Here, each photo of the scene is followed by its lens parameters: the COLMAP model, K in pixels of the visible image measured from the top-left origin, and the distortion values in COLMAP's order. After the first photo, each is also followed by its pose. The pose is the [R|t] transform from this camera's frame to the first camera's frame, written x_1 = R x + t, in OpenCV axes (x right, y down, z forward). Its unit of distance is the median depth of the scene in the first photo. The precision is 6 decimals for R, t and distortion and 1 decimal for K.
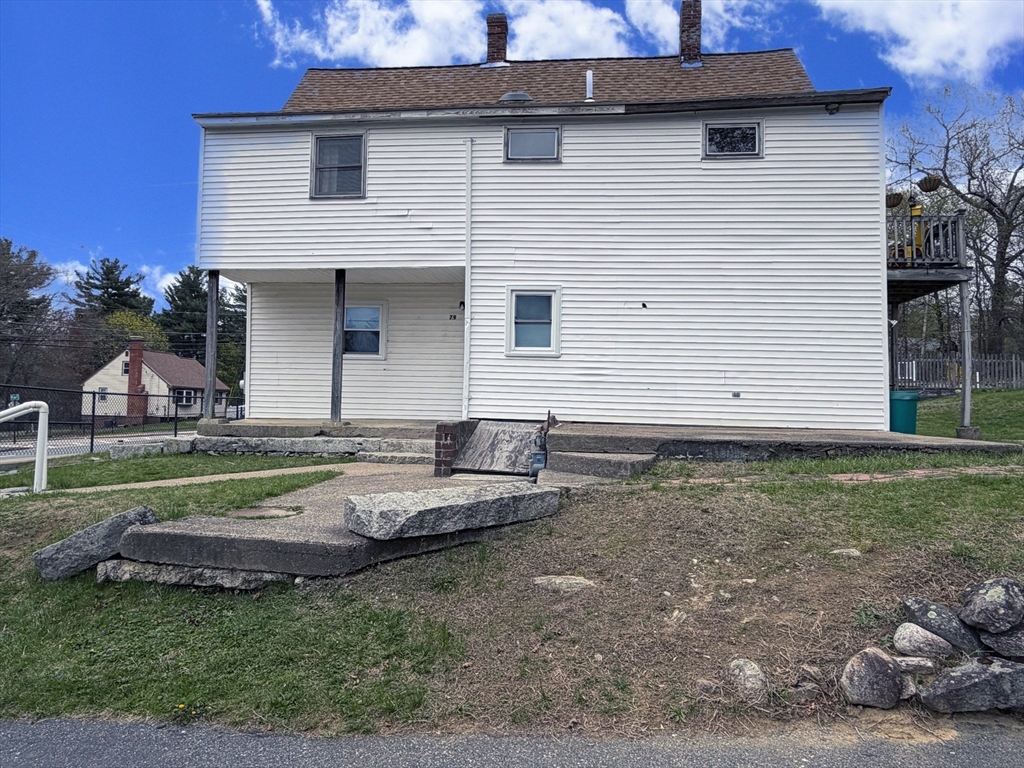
lens RADIAL K [[640.7, 0, 511.6], [0, 640.7, 380.6], [0, 0, 1]] dist [0.004568, -0.000032]
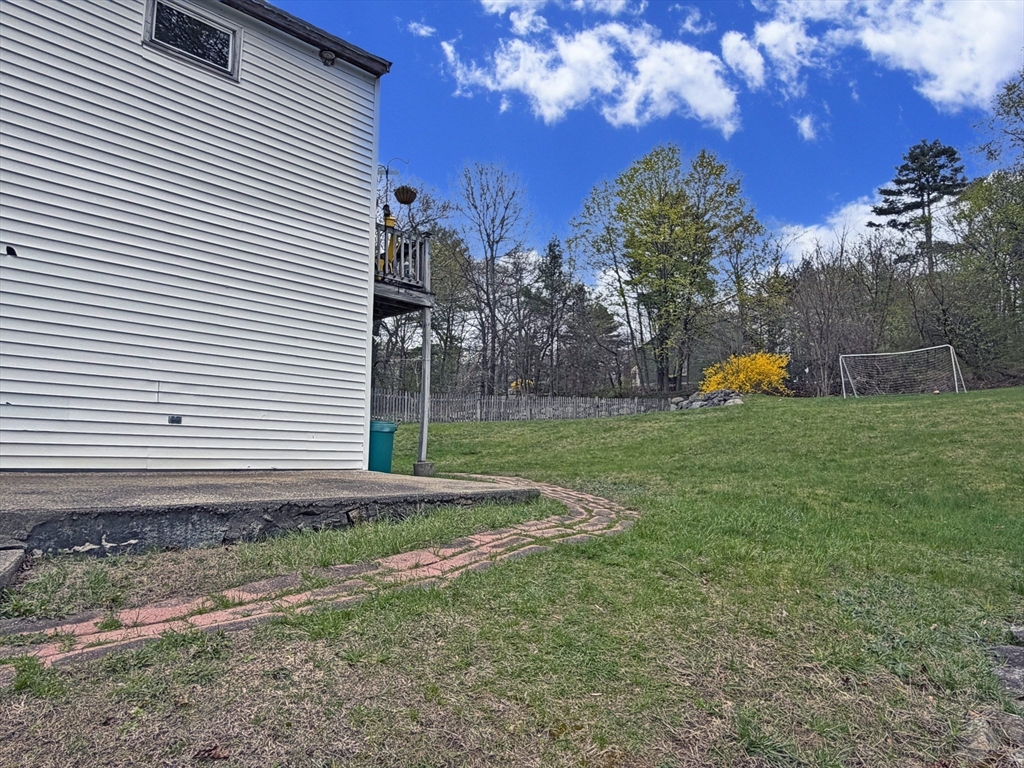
lens RADIAL K [[640.7, 0, 505.7], [0, 640.7, 387.7], [0, 0, 1]] dist [0.004568, -0.000032]
pose [[0.635805, 0.068335, 0.768819, 0.061221], [-0.045203, 0.997660, -0.051293, 0.007774], [-0.770525, -0.002141, 0.637406, 0.321372]]
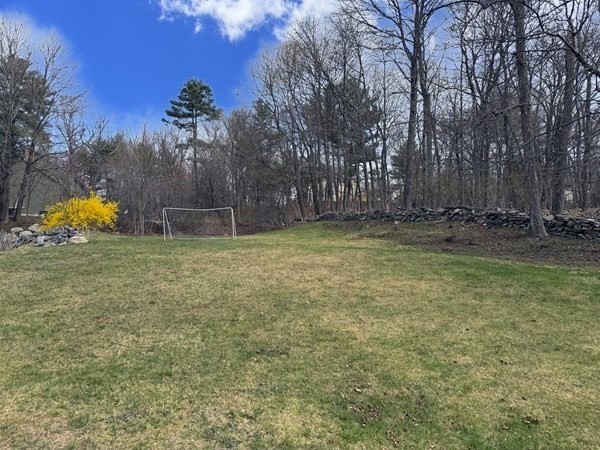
lens RADIAL K [[421.8, 0, 306.5], [0, 421.8, 223.9], [0, 0, 1]] dist [0.025885, -0.003237]
pose [[-0.190535, 0.071790, 0.979052, 0.444641], [-0.046165, 0.995564, -0.081985, -0.066965], [-0.980594, -0.060819, -0.186376, 0.581953]]
